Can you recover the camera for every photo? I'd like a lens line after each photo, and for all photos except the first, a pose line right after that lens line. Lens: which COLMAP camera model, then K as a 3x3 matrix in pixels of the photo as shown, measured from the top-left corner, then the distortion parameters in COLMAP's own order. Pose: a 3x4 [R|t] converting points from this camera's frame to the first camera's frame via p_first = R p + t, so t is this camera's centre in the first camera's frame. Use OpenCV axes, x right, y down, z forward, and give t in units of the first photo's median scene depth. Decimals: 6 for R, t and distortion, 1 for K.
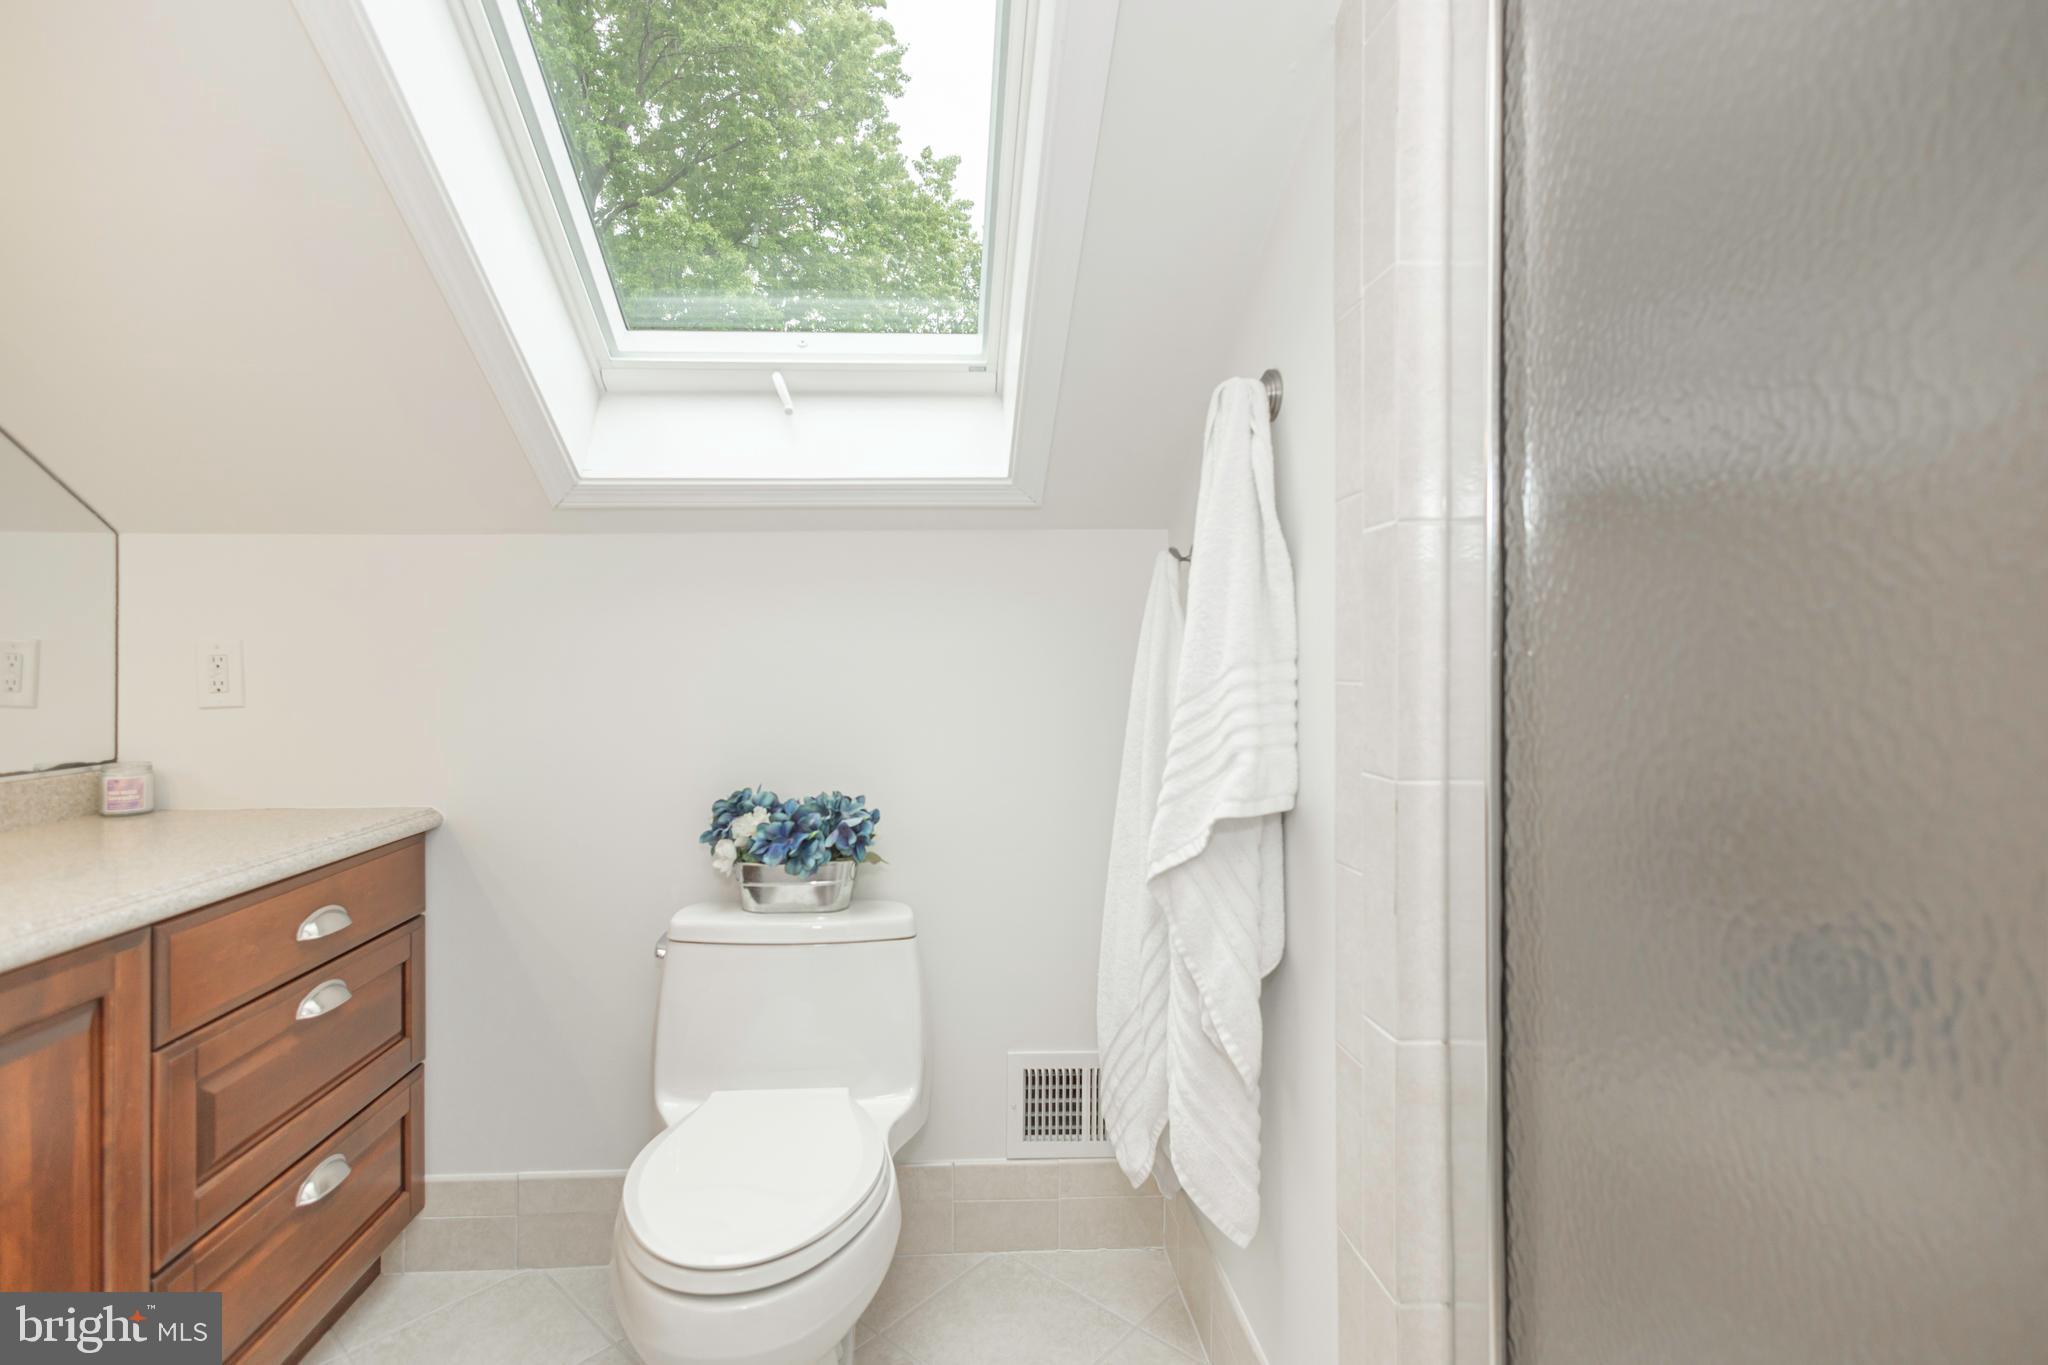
lens RADIAL K [[962.7, 0, 1035.0], [0, 962.7, 669.9], [0, 0, 1]] dist [0.007080, -0.000936]
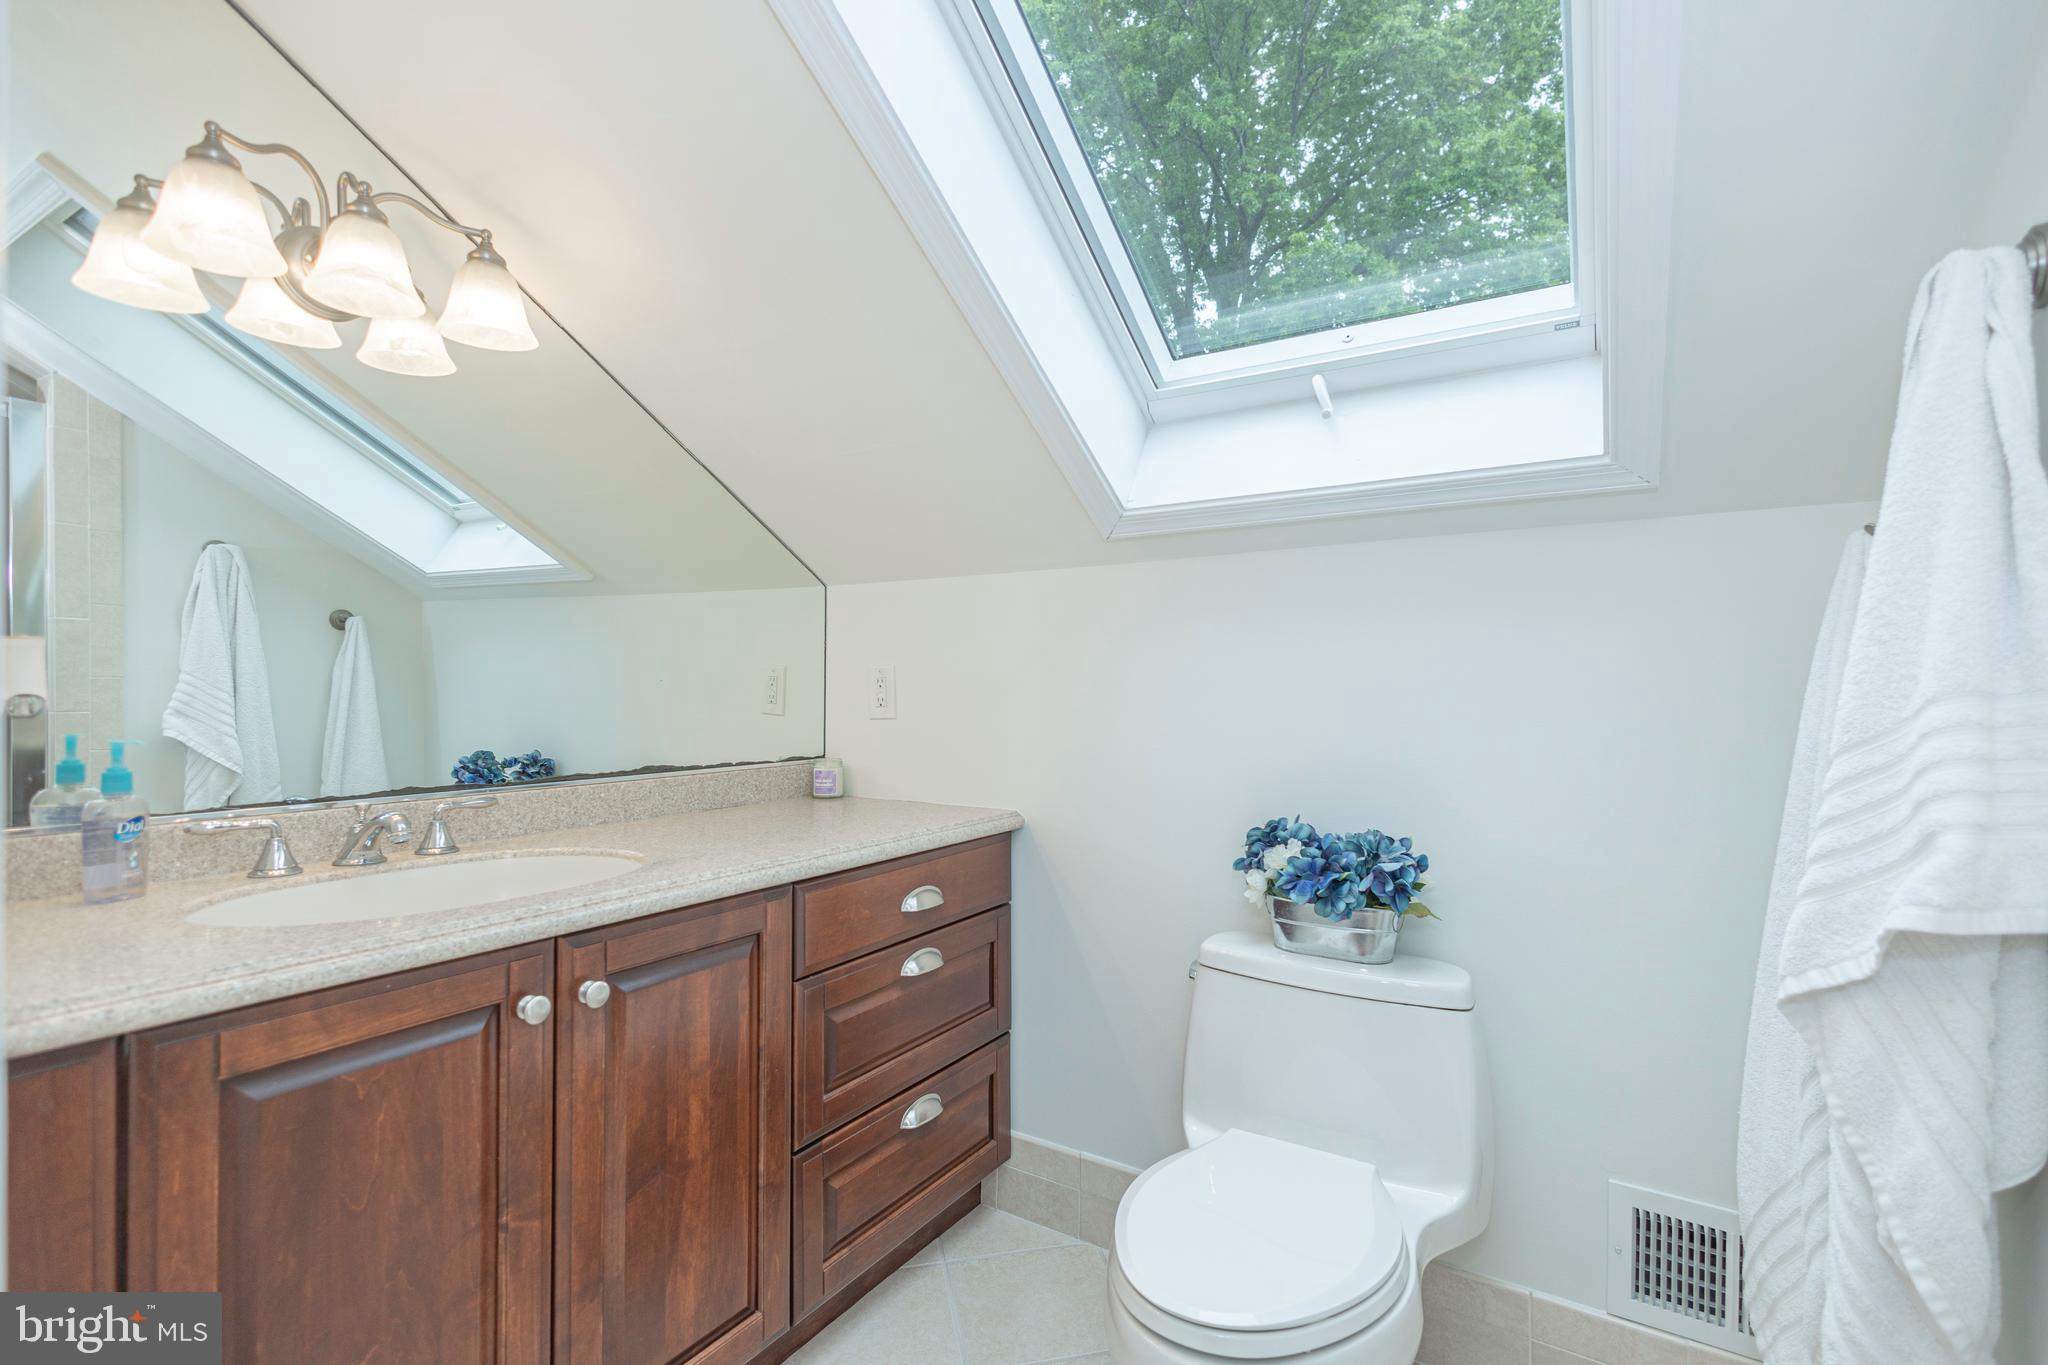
lens RADIAL K [[973.1, 0, 1046.5], [0, 973.1, 694.7], [0, 0, 1]] dist [0.023353, -0.012698]
pose [[0.807335, 0.012543, -0.589961, 0.085985], [-0.011967, 0.999916, 0.004883, -0.001501], [0.589973, 0.003118, 0.807417, 0.087318]]
